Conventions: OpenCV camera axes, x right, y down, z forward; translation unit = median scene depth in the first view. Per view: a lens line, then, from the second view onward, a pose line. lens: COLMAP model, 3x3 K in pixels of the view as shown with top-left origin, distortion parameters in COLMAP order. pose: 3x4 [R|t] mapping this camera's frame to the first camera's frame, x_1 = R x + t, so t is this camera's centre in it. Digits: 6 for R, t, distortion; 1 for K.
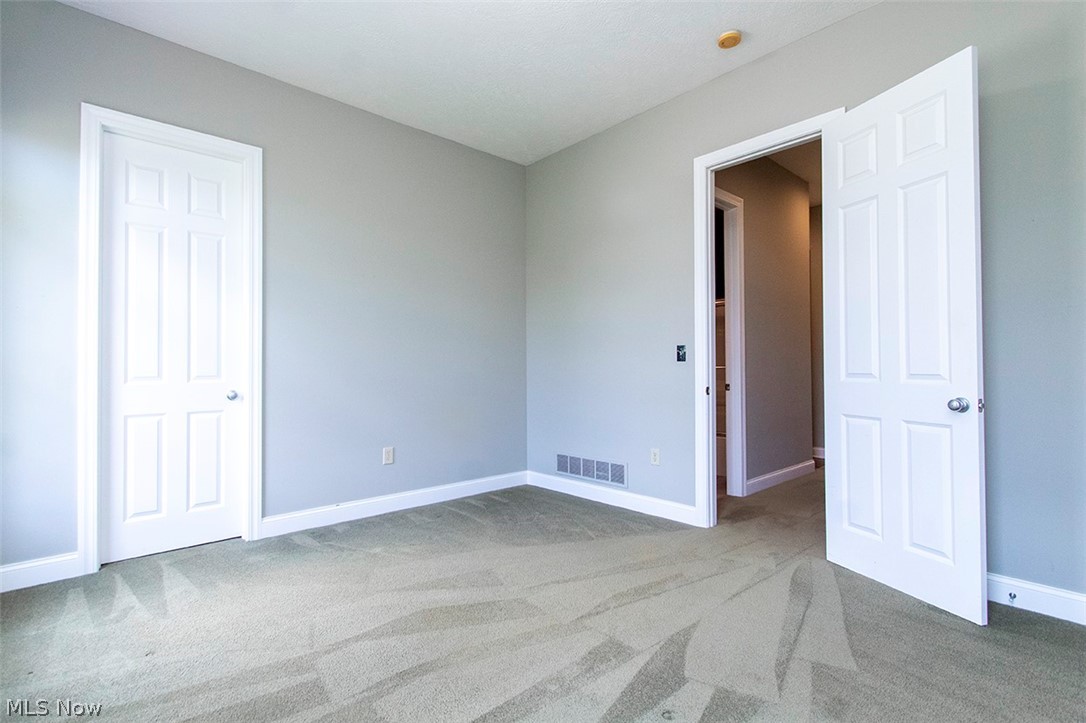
lens RADIAL K [[506.2, 0, 540.1], [0, 506.2, 355.2], [0, 0, 1]] dist [0.002636, -0.000429]
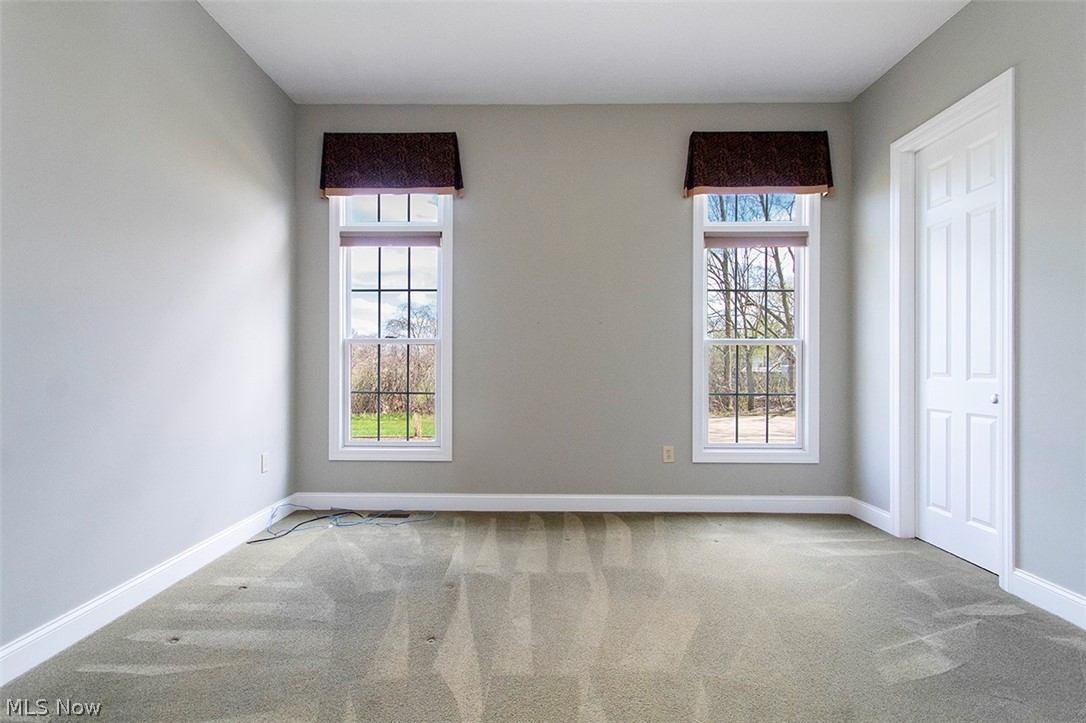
lens RADIAL K [[506.2, 0, 540.4], [0, 506.2, 367.5], [0, 0, 1]] dist [0.002636, -0.000429]
pose [[-0.664395, 0.003688, -0.747372, 0.507194], [0.010282, 0.999938, -0.004206, 0.027584], [0.747311, -0.010479, -0.664392, 1.063141]]
